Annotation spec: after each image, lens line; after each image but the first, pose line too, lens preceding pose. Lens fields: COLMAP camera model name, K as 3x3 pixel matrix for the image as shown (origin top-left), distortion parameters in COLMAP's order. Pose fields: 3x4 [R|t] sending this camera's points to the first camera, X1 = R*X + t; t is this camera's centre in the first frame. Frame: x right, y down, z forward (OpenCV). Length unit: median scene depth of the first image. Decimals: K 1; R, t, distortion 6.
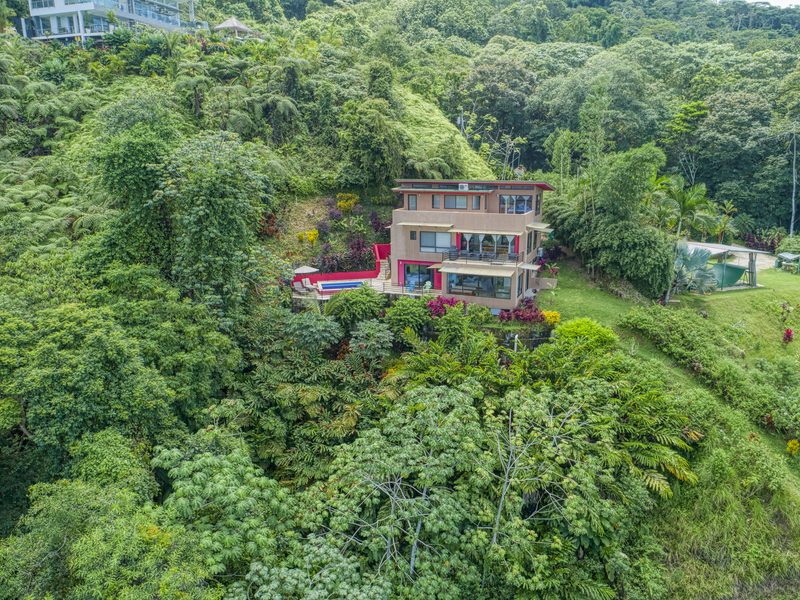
lens RADIAL K [[603.3, 0, 400.0], [0, 603.3, 300.0], [0, 0, 1]] dist [-0.009499, 0.008593]
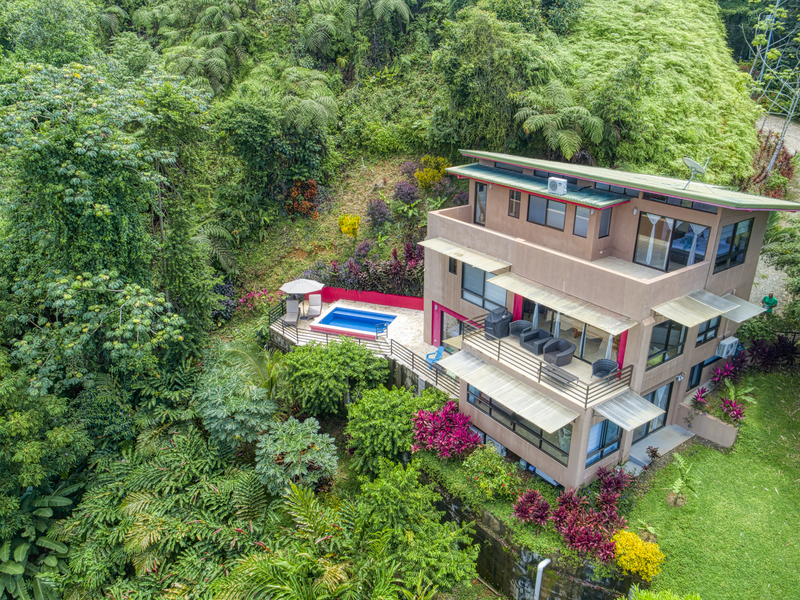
lens RADIAL K [[603.3, 0, 400.0], [0, 603.3, 300.0], [0, 0, 1]] dist [-0.009499, 0.008593]
pose [[0.851326, 0.208514, -0.481421, 0.218670], [-0.133608, 0.973539, 0.185393, -0.152927], [0.507339, -0.093508, 0.856658, 0.471928]]
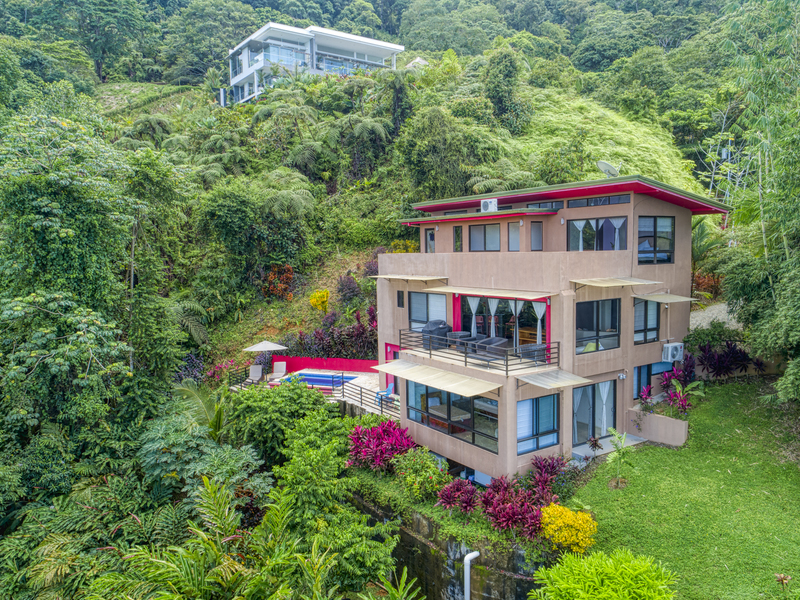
lens RADIAL K [[603.3, 0, 400.0], [0, 603.3, 300.0], [0, 0, 1]] dist [-0.009499, 0.008593]
pose [[0.830108, 0.040265, -0.556147, 0.288294], [-0.125609, 0.985257, -0.116152, -0.039731], [0.543271, 0.166276, 0.822927, 0.504664]]
